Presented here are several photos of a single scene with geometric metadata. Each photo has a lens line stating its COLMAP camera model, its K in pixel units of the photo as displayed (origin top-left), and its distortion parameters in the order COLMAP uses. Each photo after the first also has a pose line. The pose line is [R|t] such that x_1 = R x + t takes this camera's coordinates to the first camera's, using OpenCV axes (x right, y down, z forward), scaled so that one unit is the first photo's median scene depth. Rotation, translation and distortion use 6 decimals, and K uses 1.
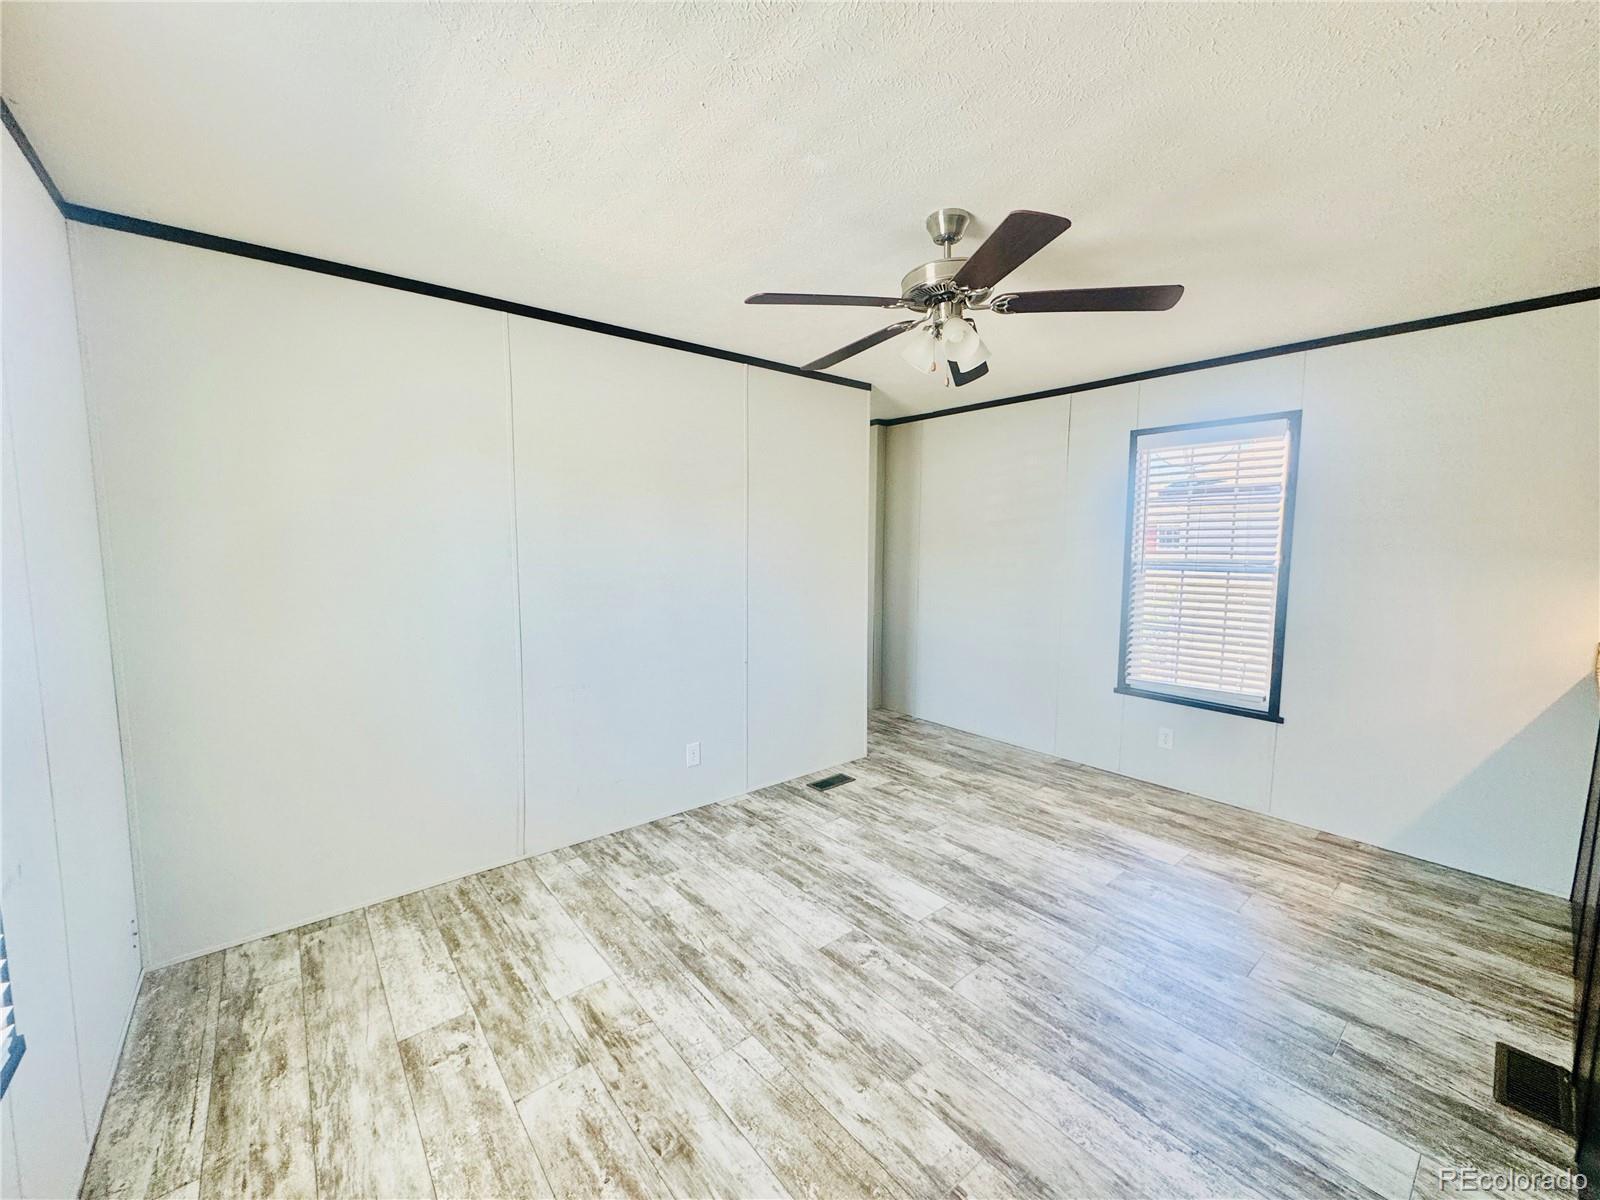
lens RADIAL K [[633.2, 0, 796.3], [0, 633.2, 595.7], [0, 0, 1]] dist [-0.001645, -0.000110]
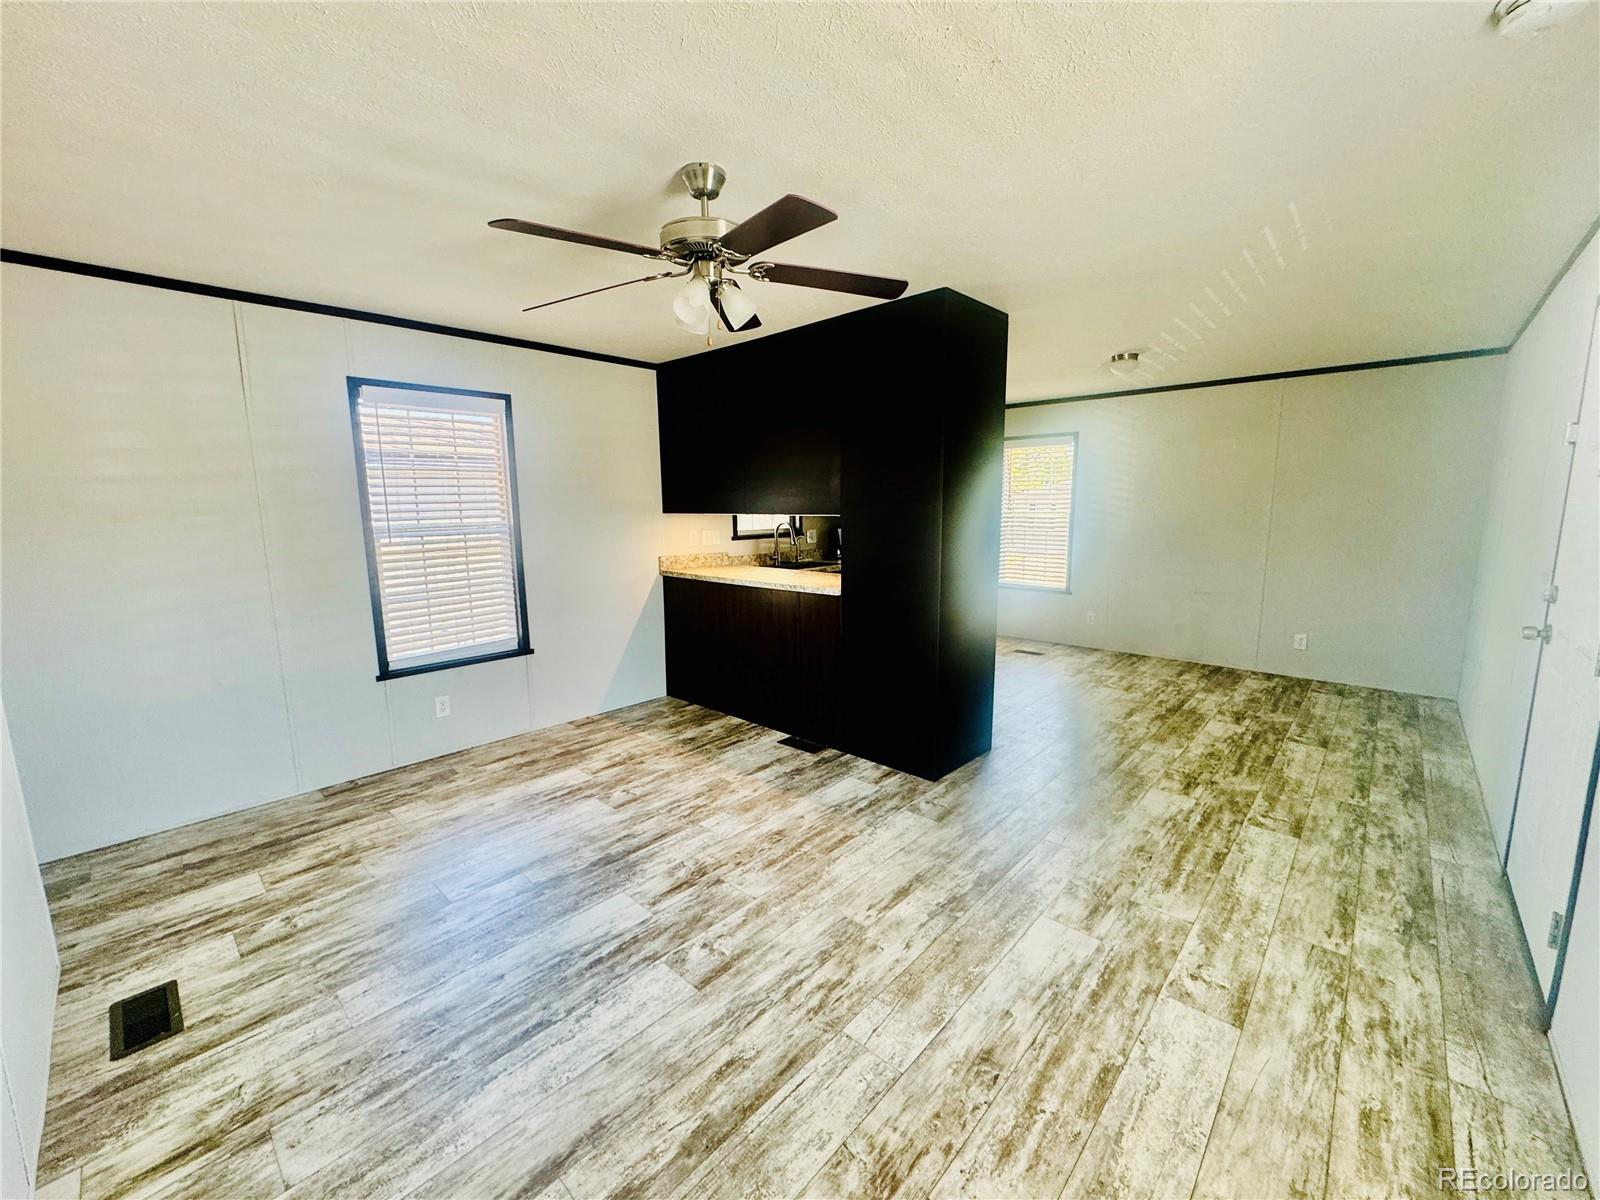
lens RADIAL K [[627.0, 0, 805.3], [0, 627.0, 585.7], [0, 0, 1]] dist [0.000223, 0.000295]
pose [[-0.121494, -0.131798, 0.983803, -0.778513], [0.099088, 0.984584, 0.144139, -0.086794], [-0.987634, 0.114995, -0.106562, 0.935234]]
